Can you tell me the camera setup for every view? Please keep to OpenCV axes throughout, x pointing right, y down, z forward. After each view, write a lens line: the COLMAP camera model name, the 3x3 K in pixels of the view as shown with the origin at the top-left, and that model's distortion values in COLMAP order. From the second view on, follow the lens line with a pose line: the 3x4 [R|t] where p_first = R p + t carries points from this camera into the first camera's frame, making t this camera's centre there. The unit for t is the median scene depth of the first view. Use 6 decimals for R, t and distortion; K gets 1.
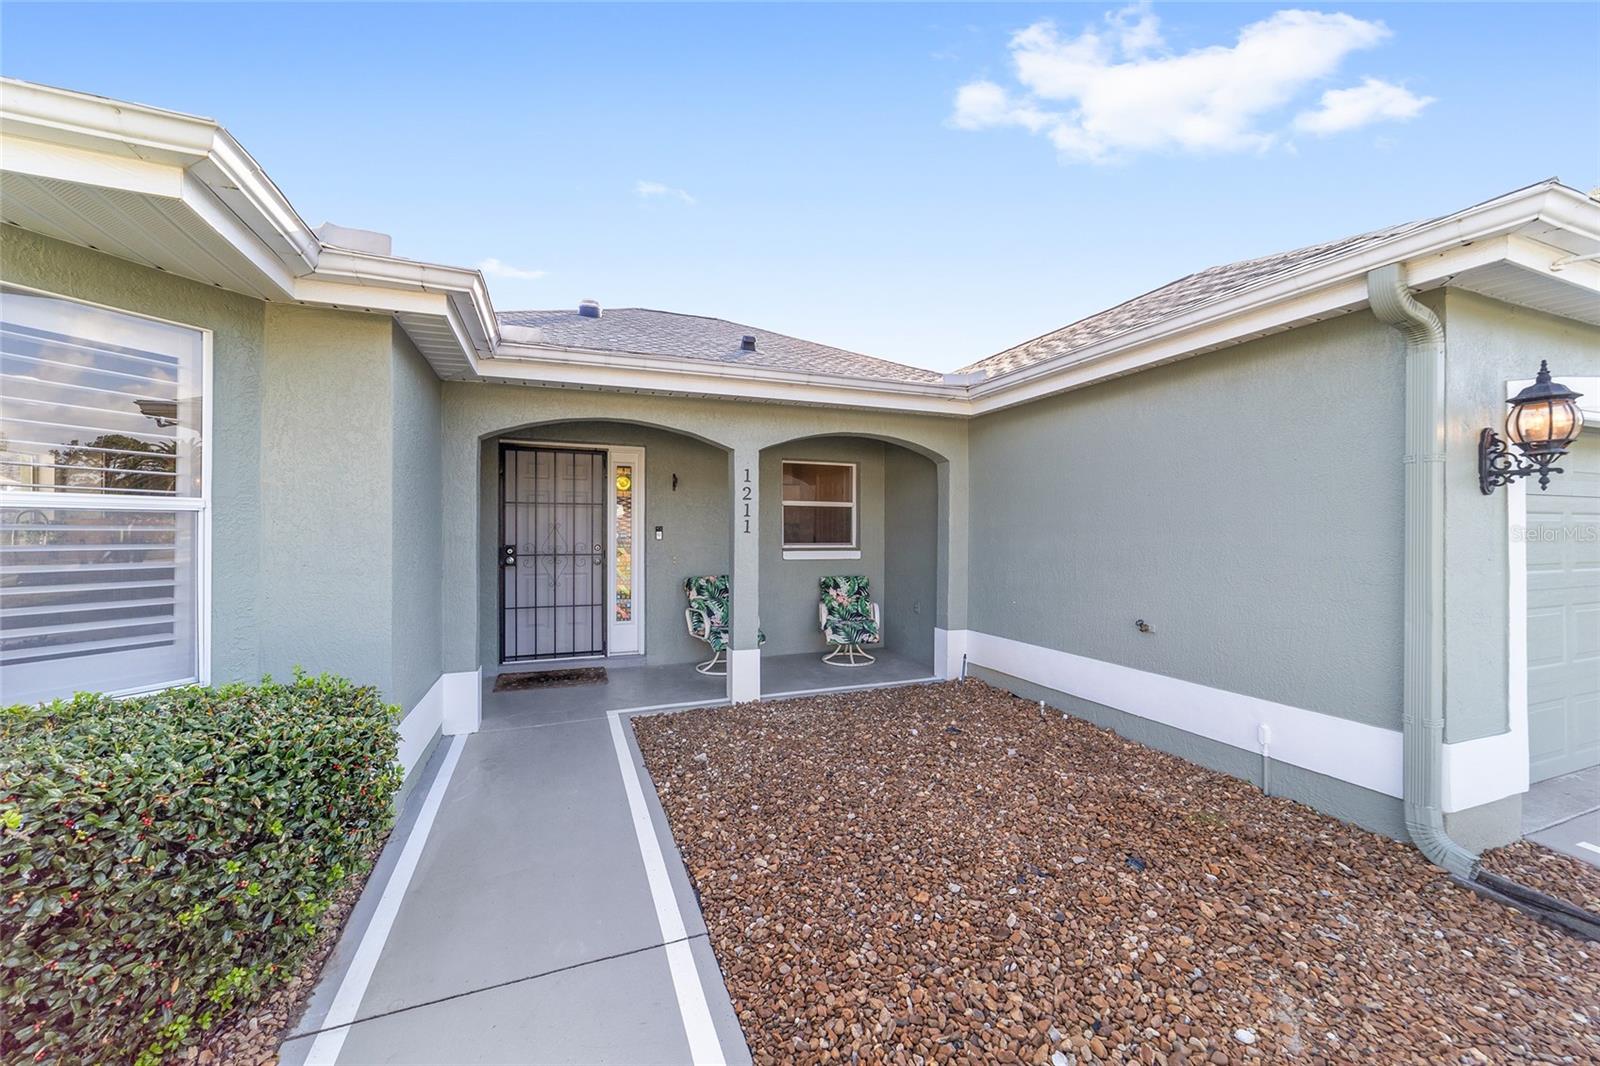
lens RADIAL K [[609.5, 0, 793.5], [0, 609.5, 536.1], [0, 0, 1]] dist [-0.008437, 0.003450]
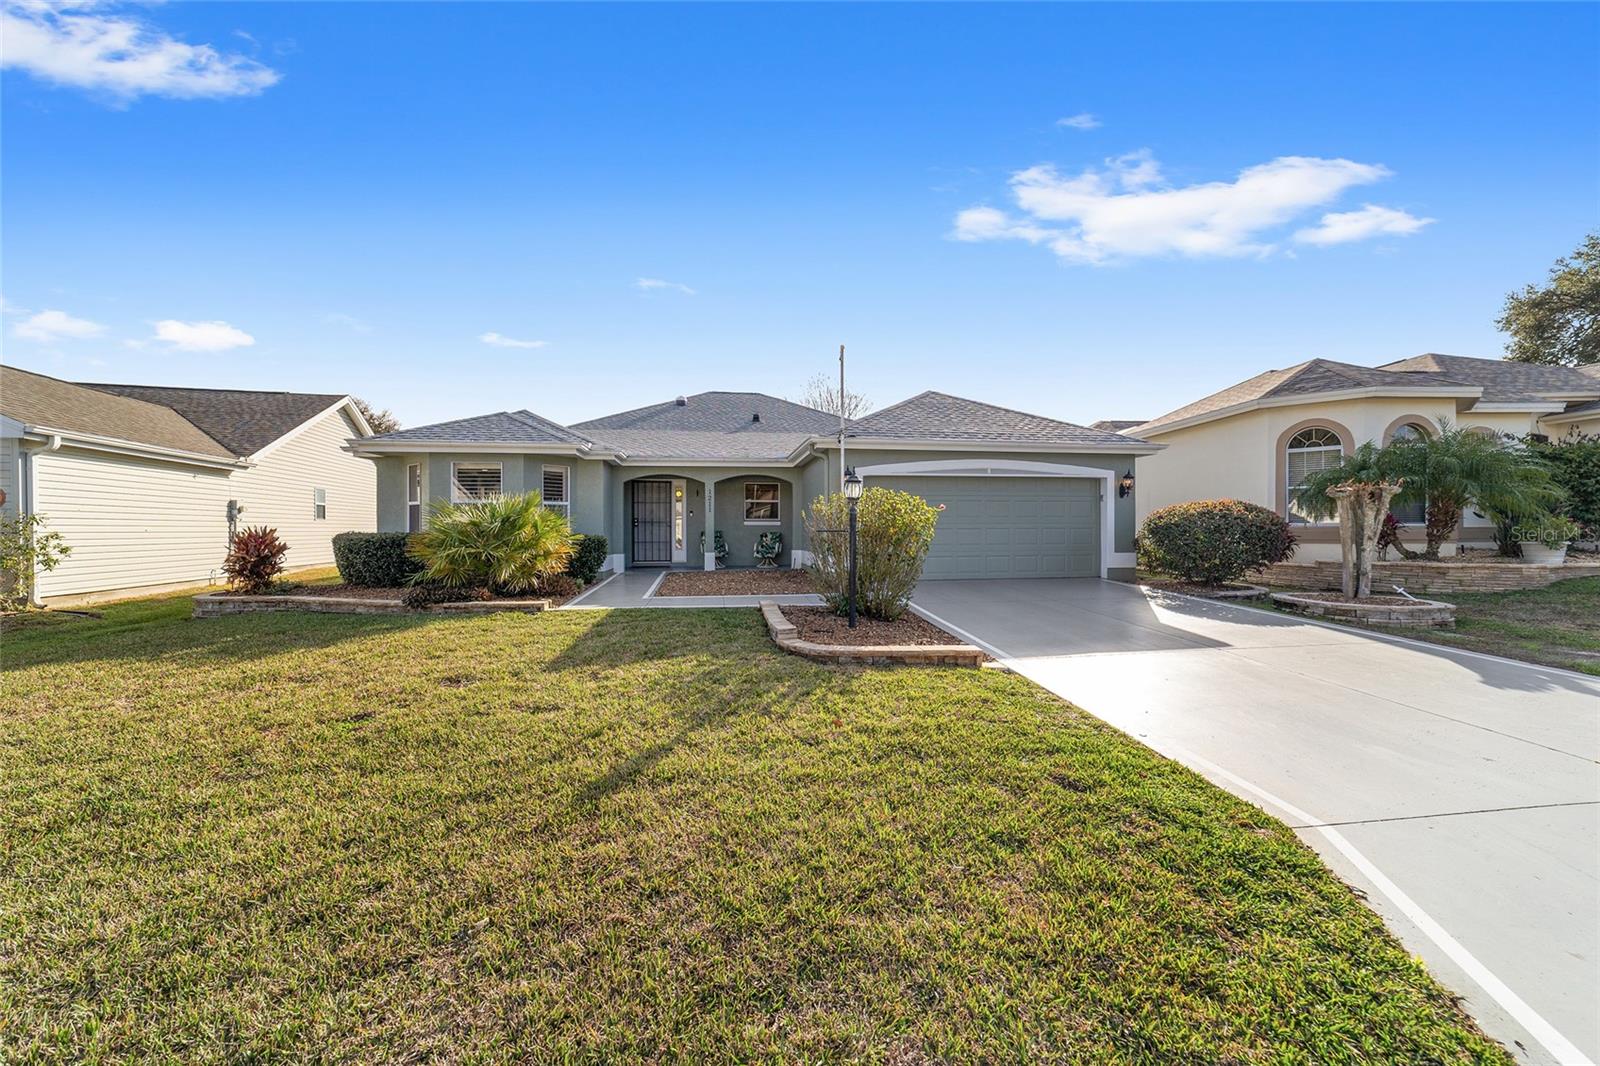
lens RADIAL K [[609.5, 0, 791.8], [0, 609.5, 534.3], [0, 0, 1]] dist [-0.008437, 0.003450]
pose [[0.974006, -0.001710, -0.226518, 0.794295], [0.001687, 0.999999, -0.000295, 0.085654], [0.226518, -0.000095, 0.974007, -1.424926]]
